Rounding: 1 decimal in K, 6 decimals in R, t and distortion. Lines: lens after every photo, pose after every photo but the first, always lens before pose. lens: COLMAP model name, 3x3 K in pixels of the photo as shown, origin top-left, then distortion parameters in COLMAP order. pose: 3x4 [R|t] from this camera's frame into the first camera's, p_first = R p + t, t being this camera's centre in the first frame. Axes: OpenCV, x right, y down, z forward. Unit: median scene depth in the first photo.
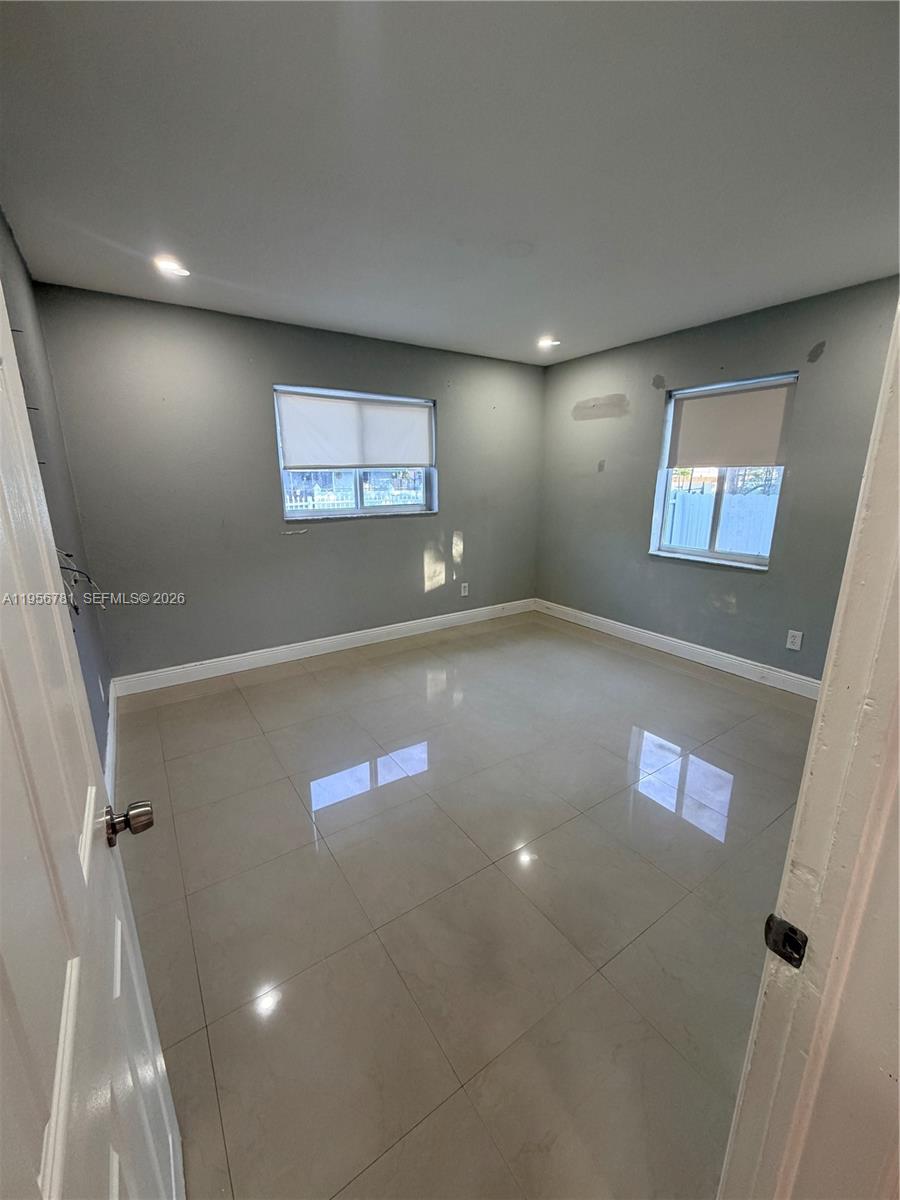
lens RADIAL K [[476.5, 0, 452.0], [0, 476.5, 597.9], [0, 0, 1]] dist [0.000431, -0.000708]
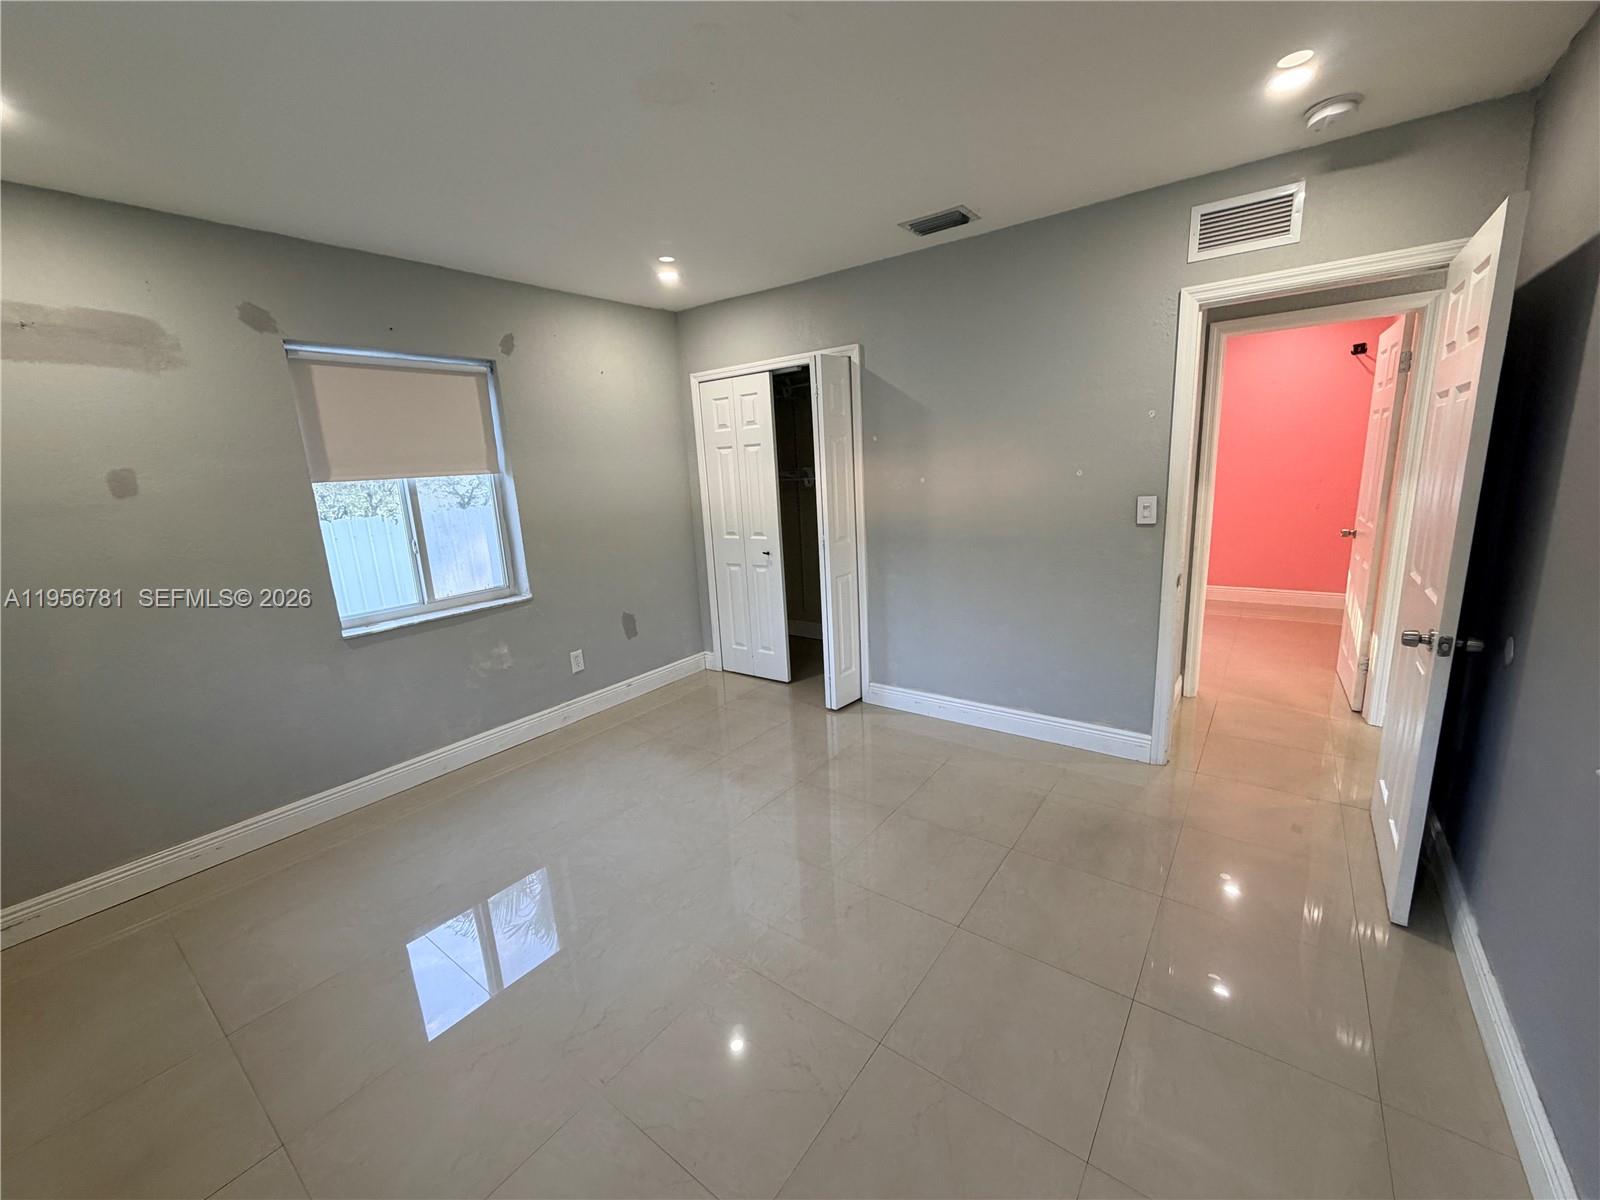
lens RADIAL K [[640.8, 0, 823.6], [0, 640.8, 594.8], [0, 0, 1]] dist [0.000782, -0.000035]
pose [[-0.348532, -0.180530, 0.919747, -0.438195], [0.274841, 0.918457, 0.284427, -0.198532], [-0.896096, 0.351916, -0.270495, 0.707440]]
